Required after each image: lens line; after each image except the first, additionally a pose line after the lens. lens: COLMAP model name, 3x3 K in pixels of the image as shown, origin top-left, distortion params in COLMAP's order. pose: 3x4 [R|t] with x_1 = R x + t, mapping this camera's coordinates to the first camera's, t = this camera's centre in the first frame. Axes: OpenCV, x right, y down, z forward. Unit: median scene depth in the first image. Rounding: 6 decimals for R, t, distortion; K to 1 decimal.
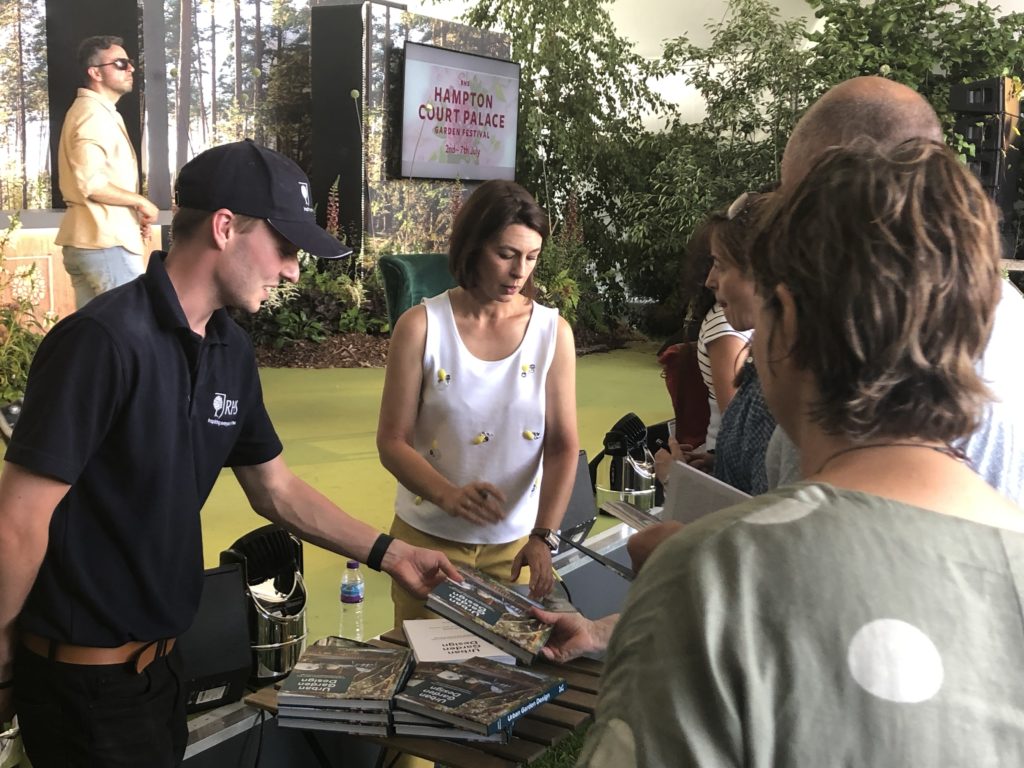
lens RADIAL K [[1307.3, 0, 511.9], [0, 1307.3, 383.0], [0, 0, 1]] dist [-0.038436, 0.000000]
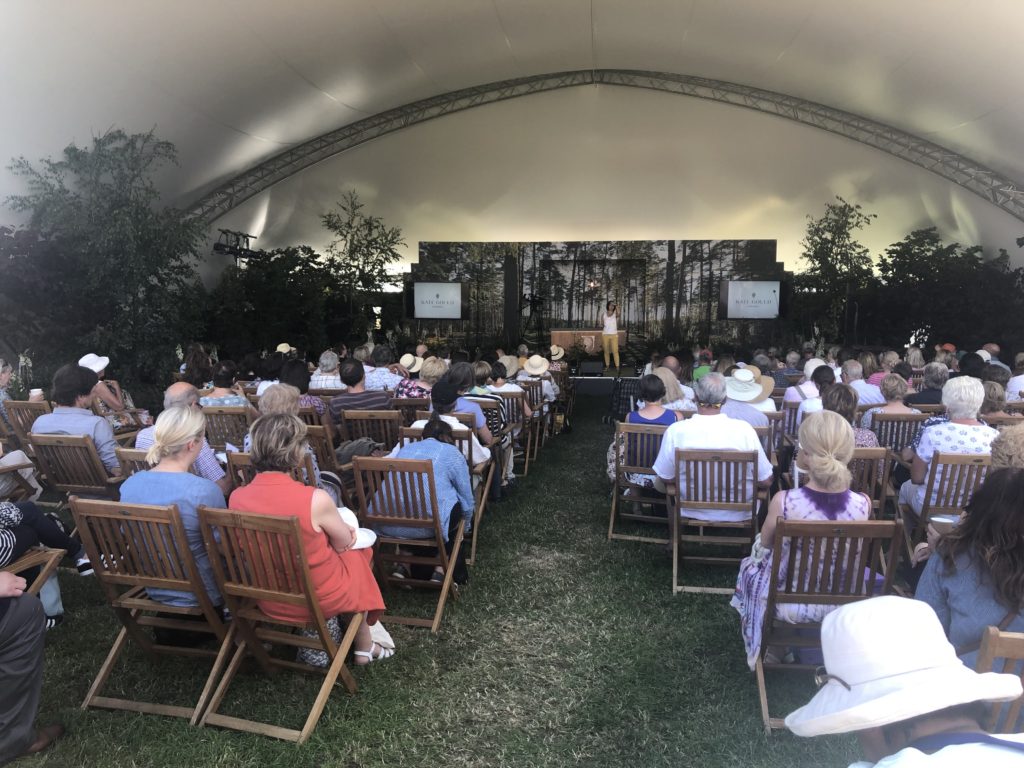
lens RADIAL K [[839.2, 0, 512.4], [0, 839.2, 384.0], [0, 0, 1]] dist [0.001218, -0.000049]
pose [[0.419803, 0.050030, -0.906235, 1.763939], [-0.123990, 0.992280, -0.002657, 0.095009], [0.899106, 0.113479, 0.422766, -0.448472]]
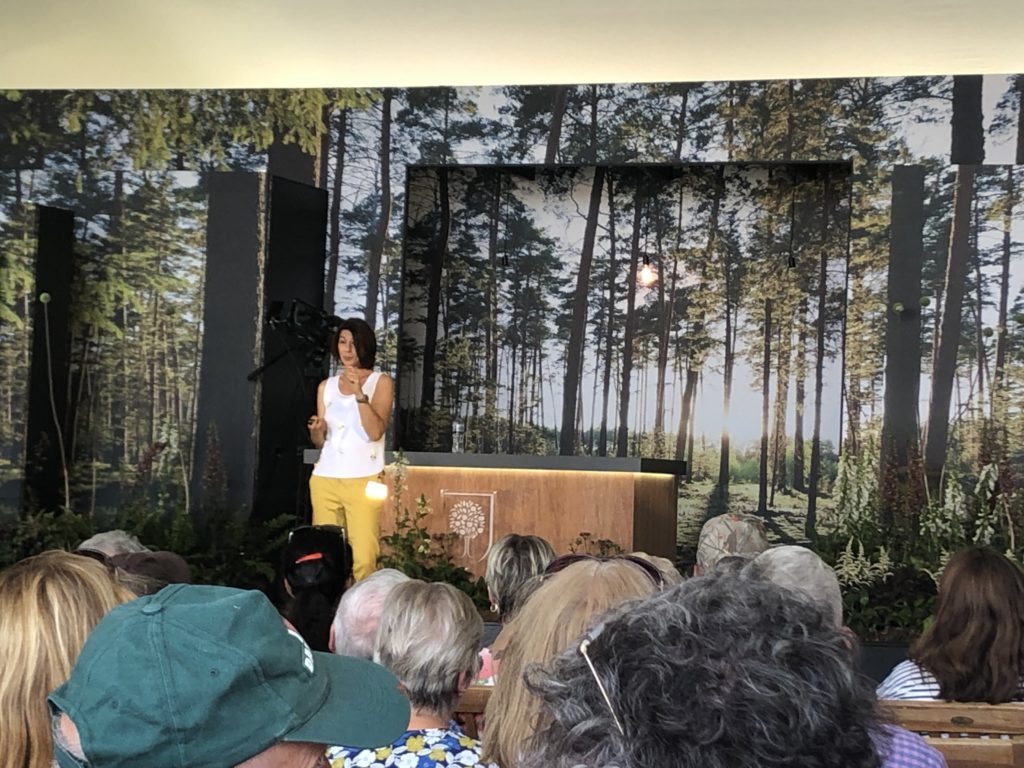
lens RADIAL K [[2603.4, 0, 511.7], [0, 2603.4, 384.5], [0, 0, 1]] dist [0.005836, 0.000000]
pose [[0.174577, -0.041701, -0.983760, 1.277227], [-0.175661, 0.981756, -0.072788, -0.023752], [0.968848, 0.185516, 0.164067, 0.469078]]
